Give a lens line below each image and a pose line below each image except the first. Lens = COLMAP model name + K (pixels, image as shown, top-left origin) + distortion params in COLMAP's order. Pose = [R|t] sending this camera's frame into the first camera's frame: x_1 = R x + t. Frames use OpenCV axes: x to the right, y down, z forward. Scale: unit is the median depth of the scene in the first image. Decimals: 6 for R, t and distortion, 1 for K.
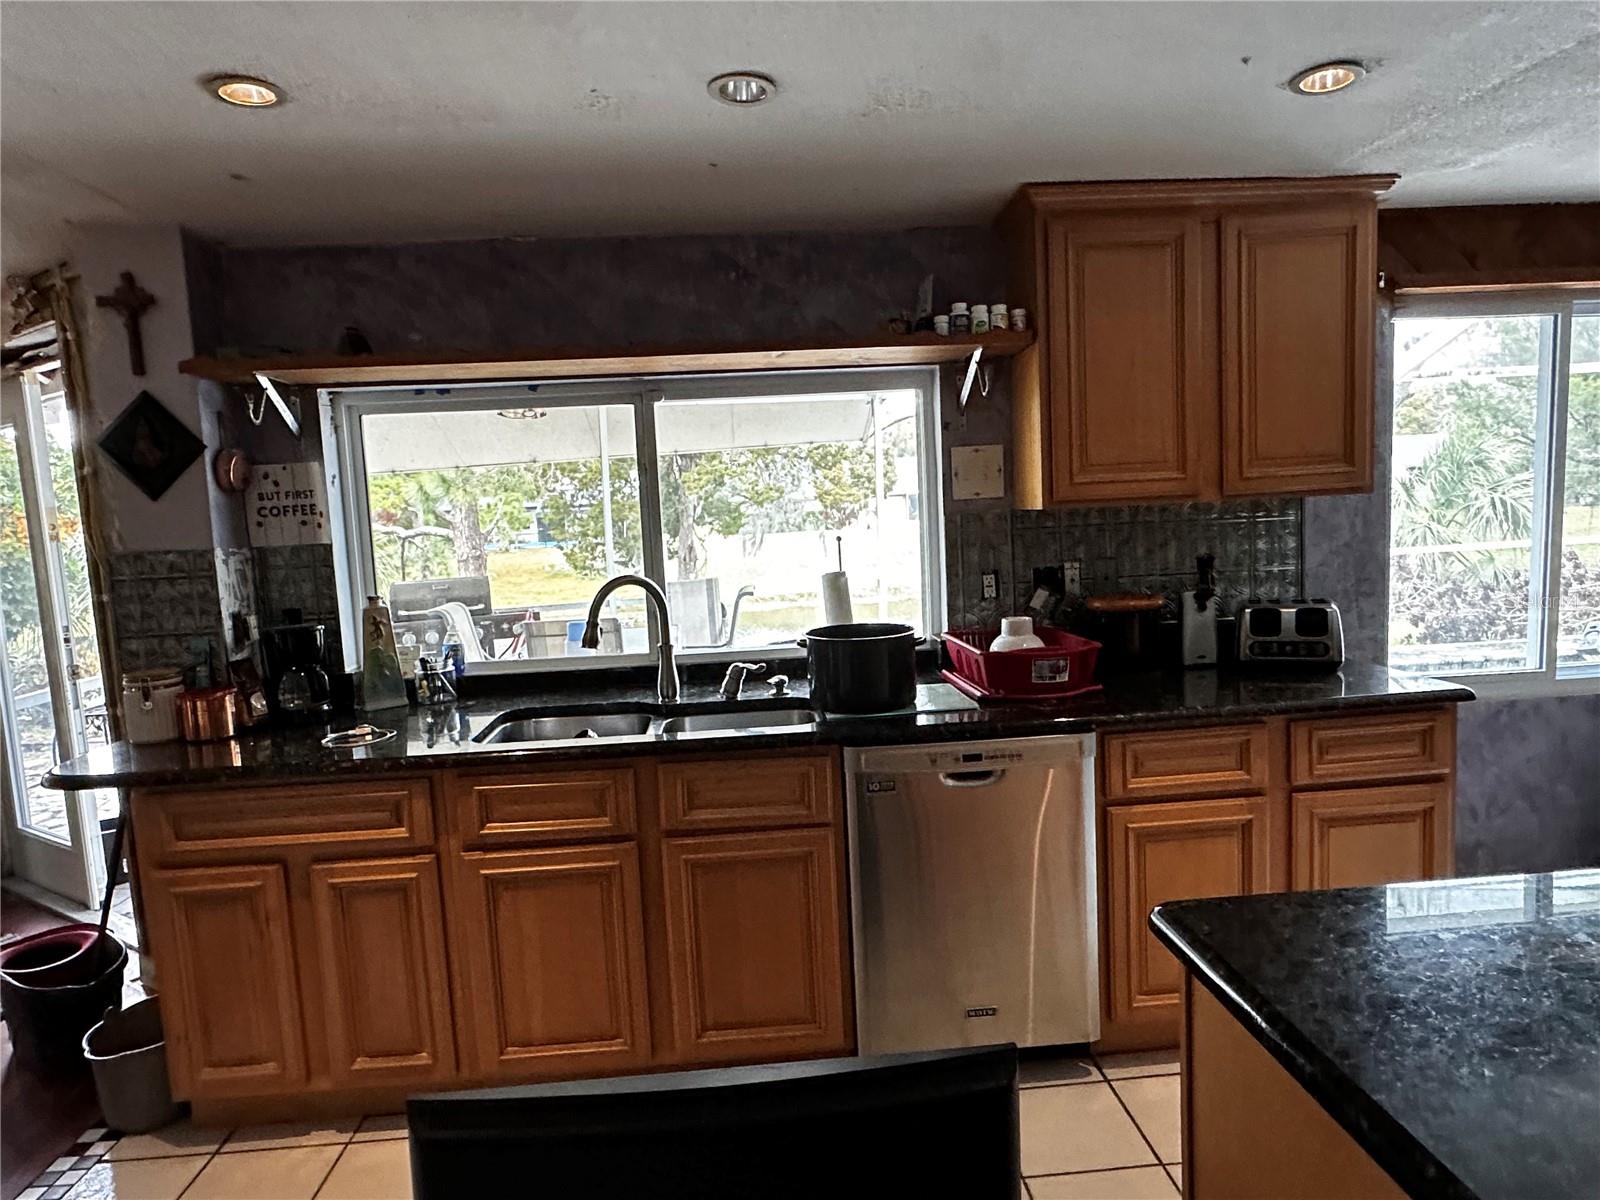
lens RADIAL K [[954.6, 0, 801.2], [0, 954.6, 607.6], [0, 0, 1]] dist [0.000159, 0.002046]
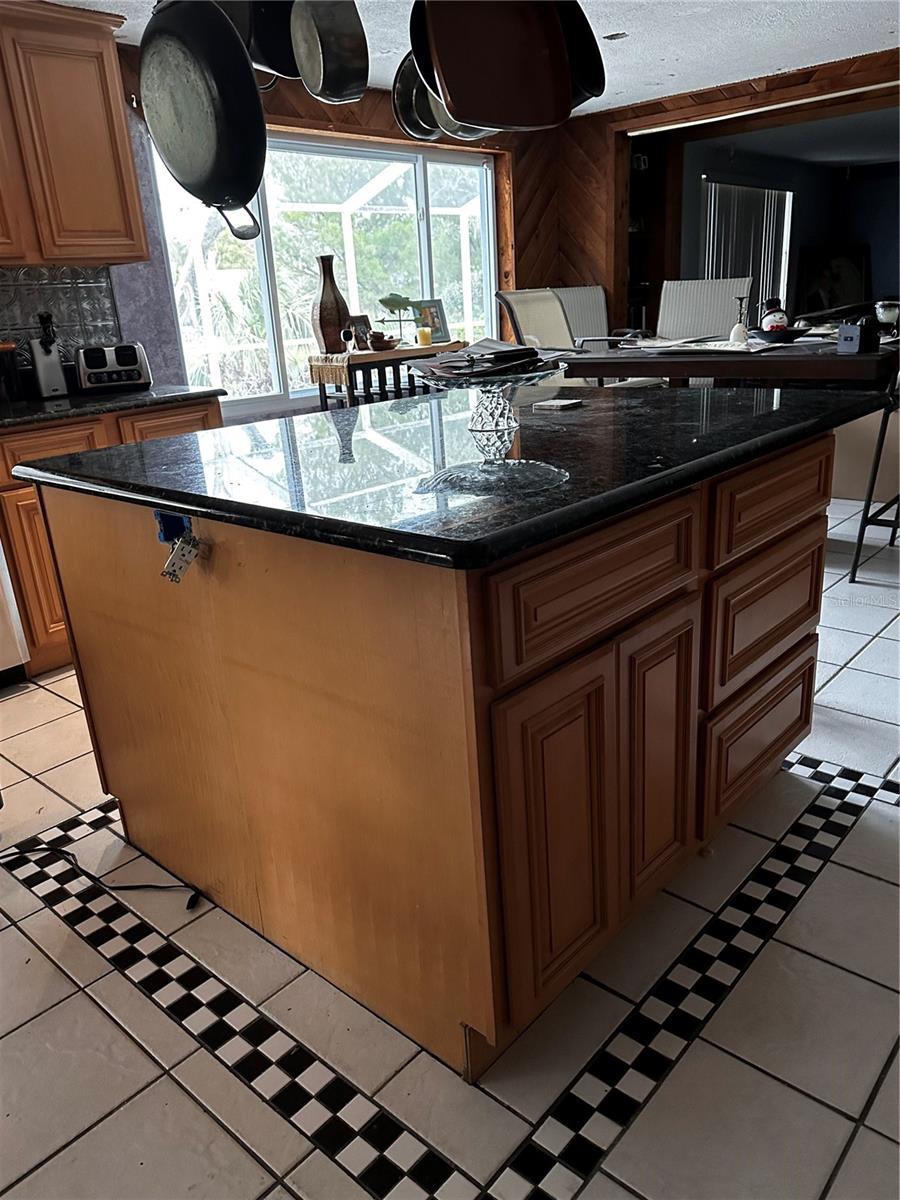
lens RADIAL K [[867.0, 0, 455.8], [0, 867.0, 603.1], [0, 0, 1]] dist [0.000824, -0.008467]
pose [[0.703056, -0.231385, 0.672439, -0.068151], [0.097356, 0.967999, 0.231298, 0.111475], [-0.704439, -0.097149, 0.703084, -0.267350]]
